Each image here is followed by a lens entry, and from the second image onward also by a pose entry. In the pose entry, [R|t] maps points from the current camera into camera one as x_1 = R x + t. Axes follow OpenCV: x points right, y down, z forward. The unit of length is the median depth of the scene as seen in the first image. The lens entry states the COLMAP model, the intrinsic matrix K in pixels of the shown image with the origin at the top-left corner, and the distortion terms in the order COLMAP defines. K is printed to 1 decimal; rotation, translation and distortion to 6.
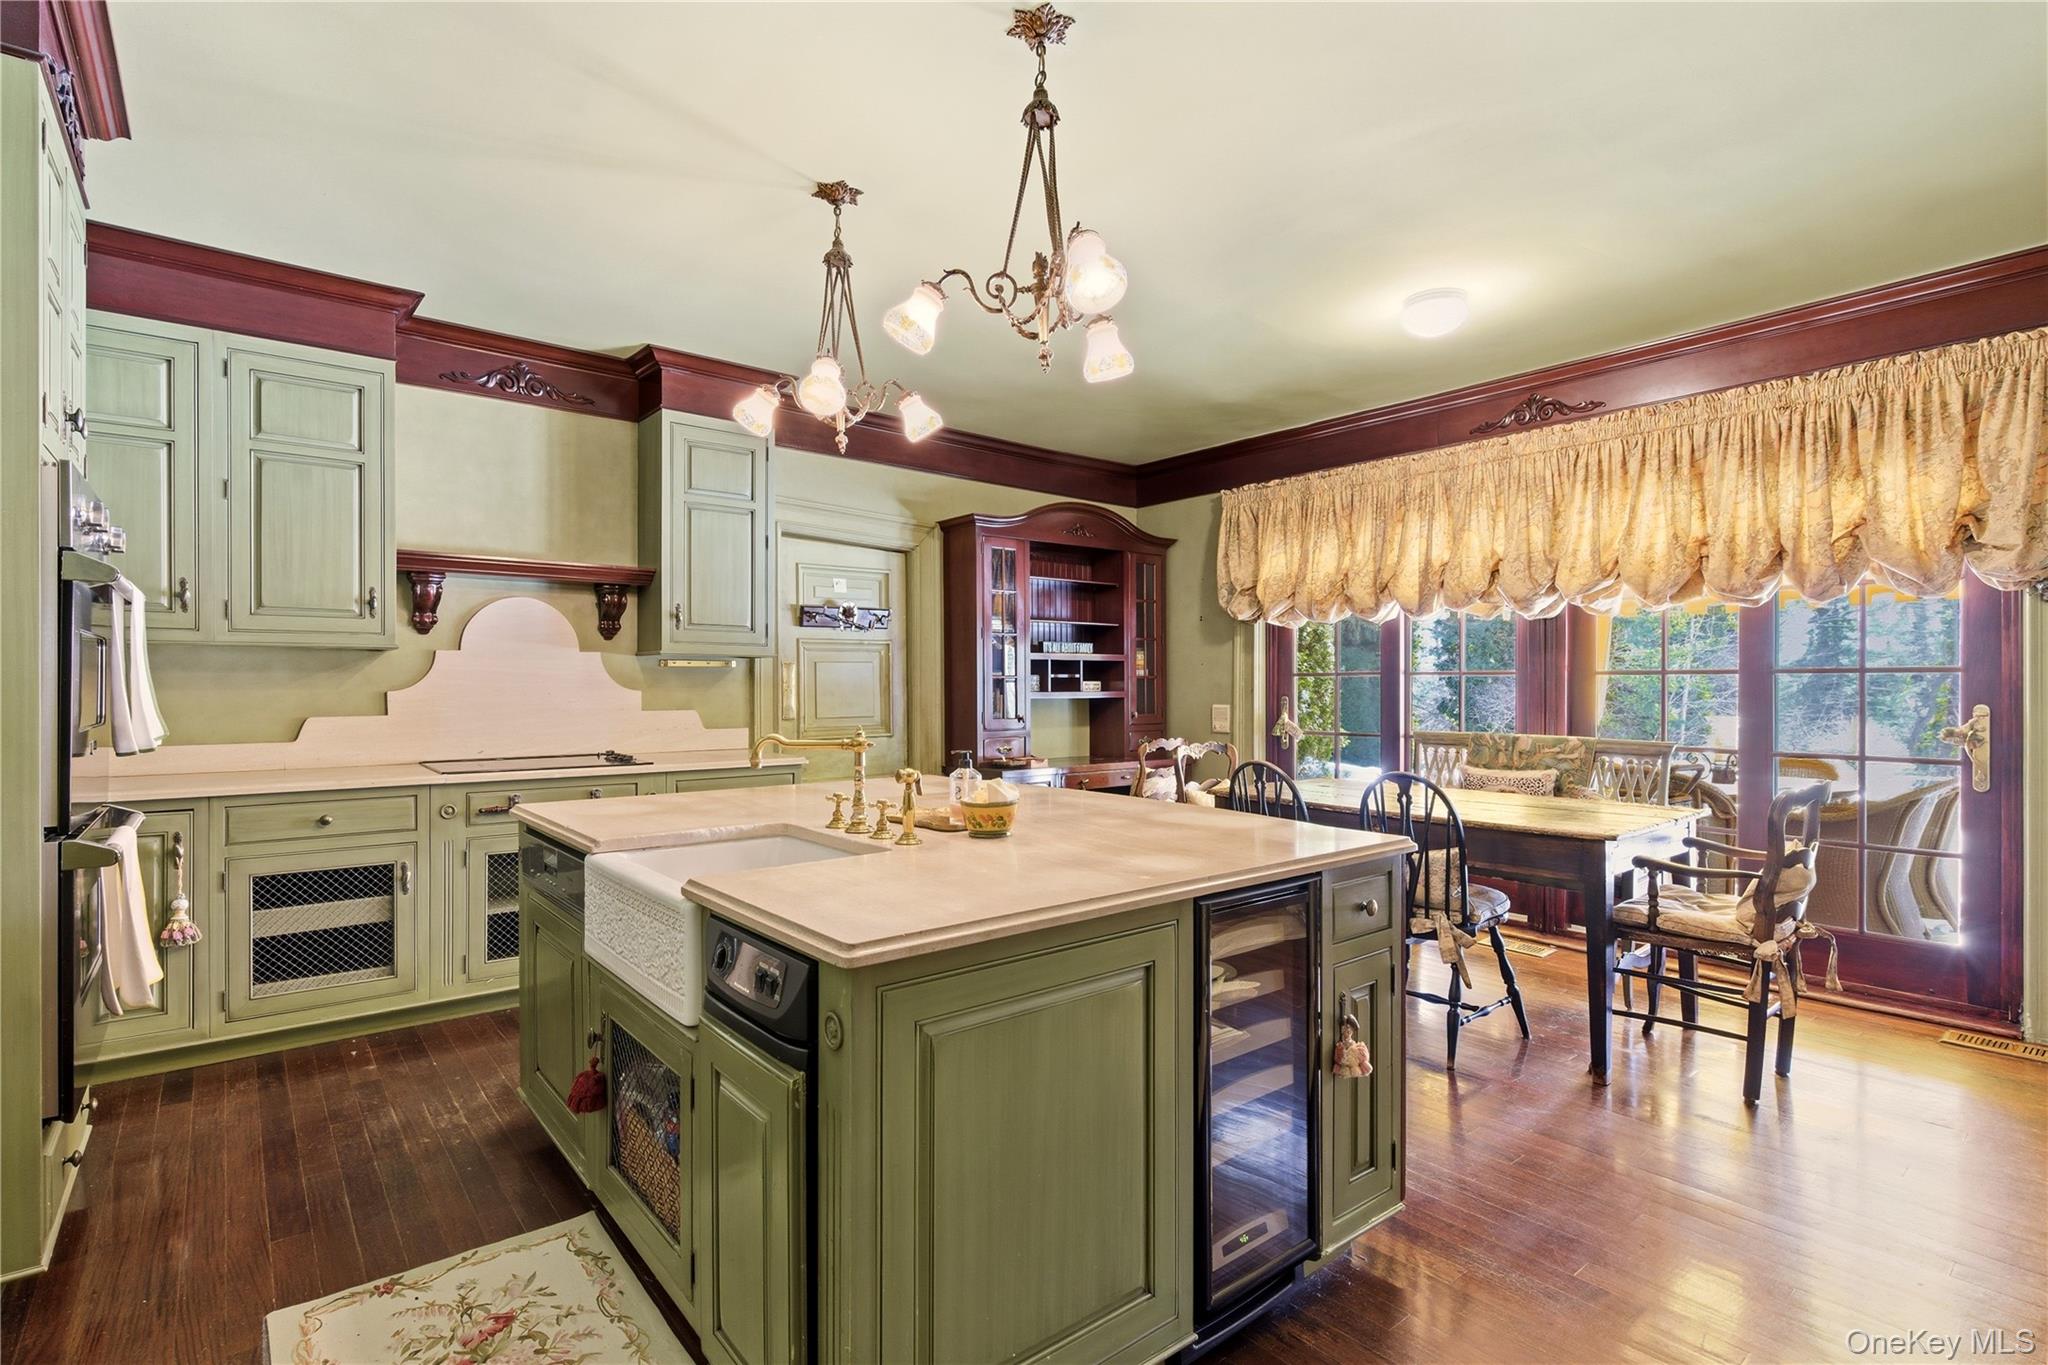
lens RADIAL K [[980.7, 0, 1024.4], [0, 980.7, 686.1], [0, 0, 1]] dist [-0.001298, -0.000852]
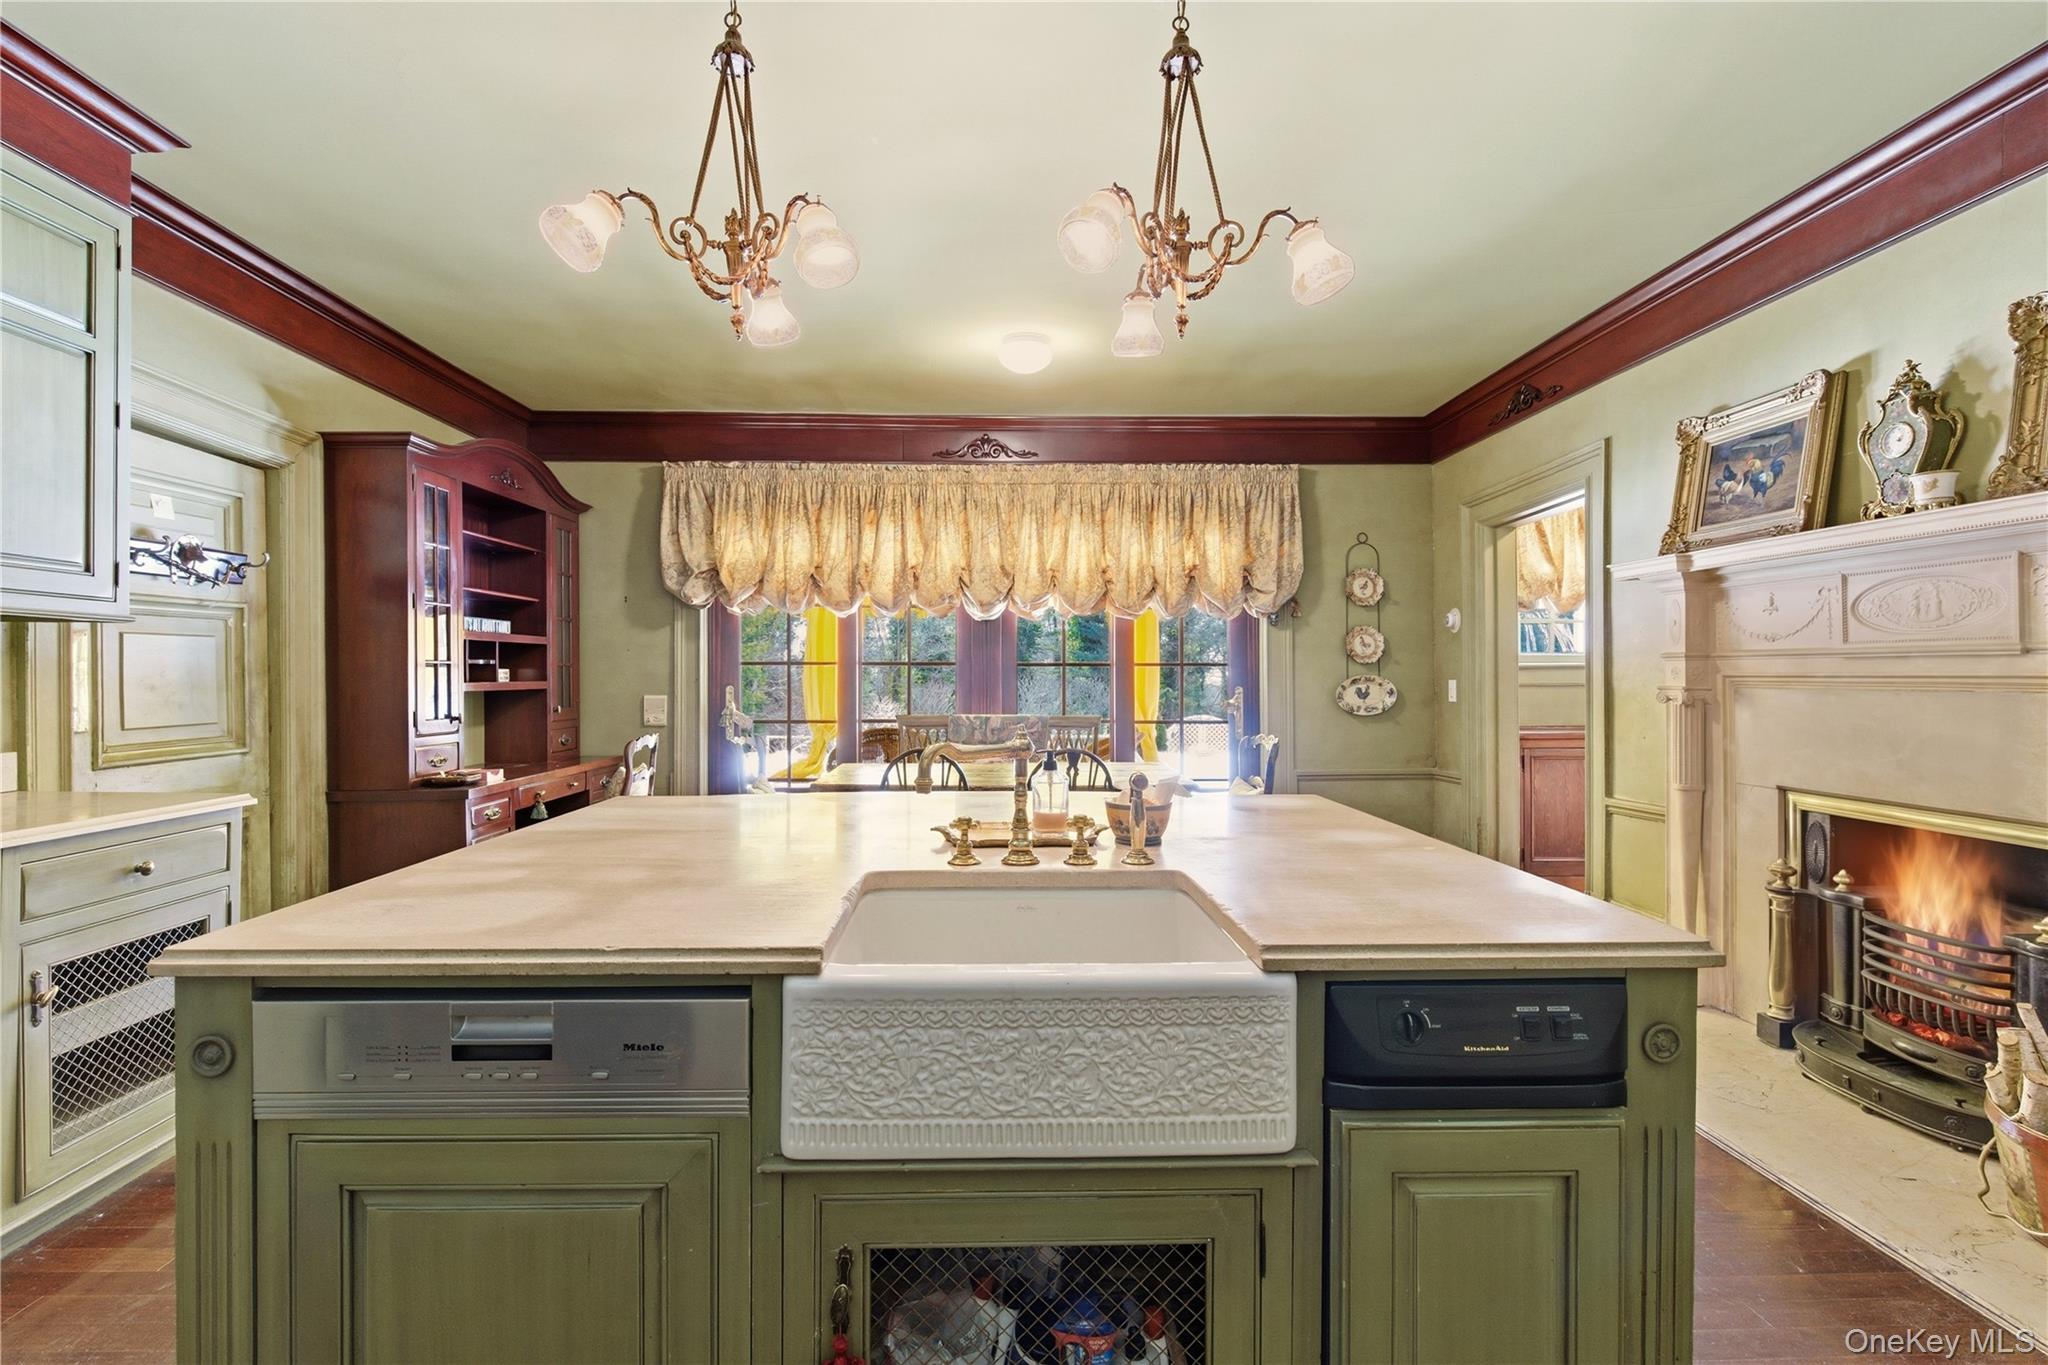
lens RADIAL K [[932.0, 0, 1022.6], [0, 932.0, 679.1], [0, 0, 1]] dist [0.002844, -0.000392]
pose [[0.602889, -0.002388, 0.797822, -0.330438], [-0.000158, 0.999995, 0.003112, 0.001245], [-0.797825, -0.002002, 0.602885, 0.237187]]
